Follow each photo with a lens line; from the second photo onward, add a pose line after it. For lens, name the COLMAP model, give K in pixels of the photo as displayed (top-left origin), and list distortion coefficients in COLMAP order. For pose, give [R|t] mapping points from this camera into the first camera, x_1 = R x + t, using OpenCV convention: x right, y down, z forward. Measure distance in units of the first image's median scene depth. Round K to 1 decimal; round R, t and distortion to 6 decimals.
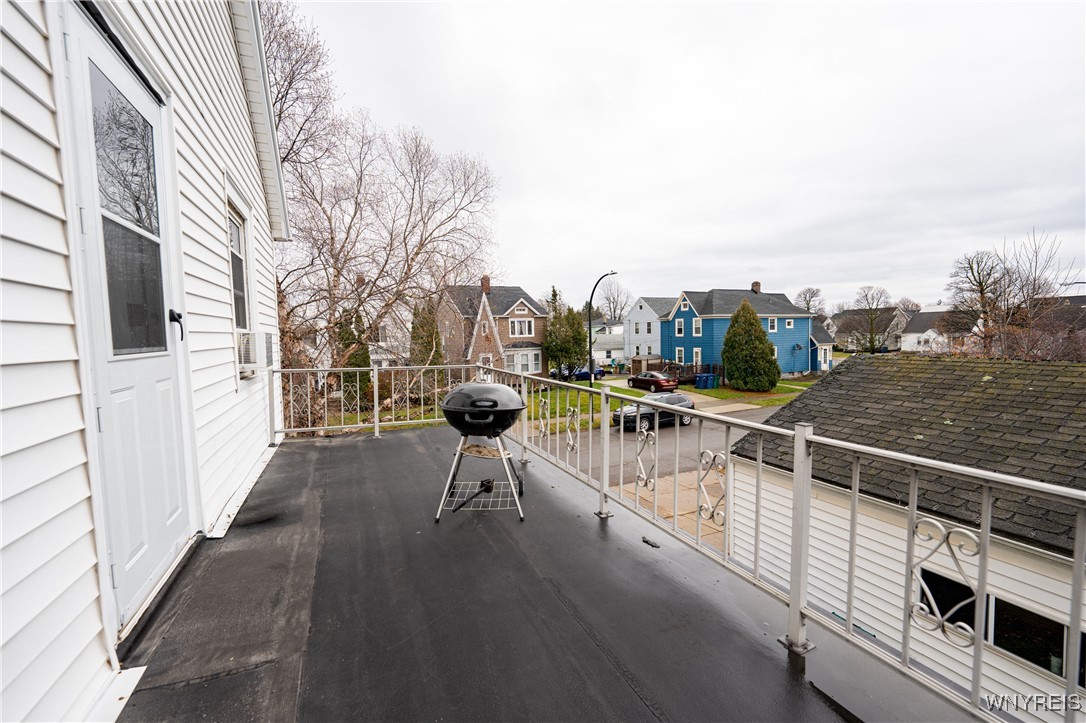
lens RADIAL K [[433.6, 0, 543.7], [0, 433.6, 355.6], [0, 0, 1]] dist [0.000250, 0.000343]
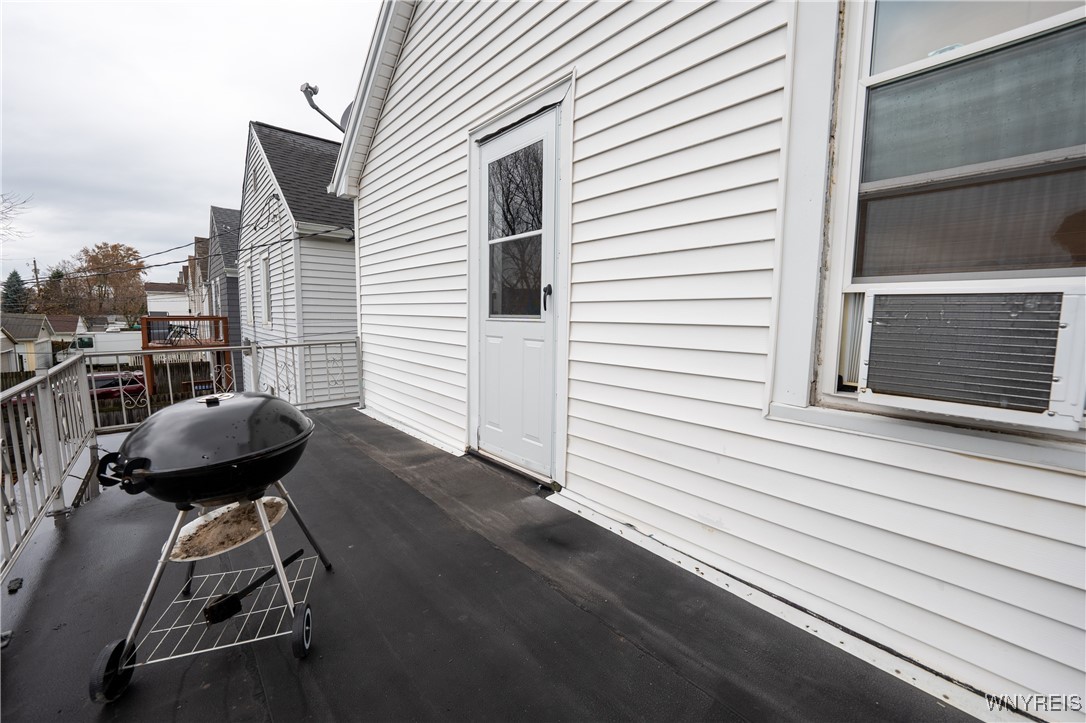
lens RADIAL K [[433.6, 0, 543.7], [0, 433.6, 355.6], [0, 0, 1]] dist [0.000250, 0.000343]
pose [[-0.959874, 0.019147, -0.279779, -0.557675], [-0.020207, 0.990351, 0.137100, -0.083020], [0.279704, 0.137252, -0.950225, 2.434720]]
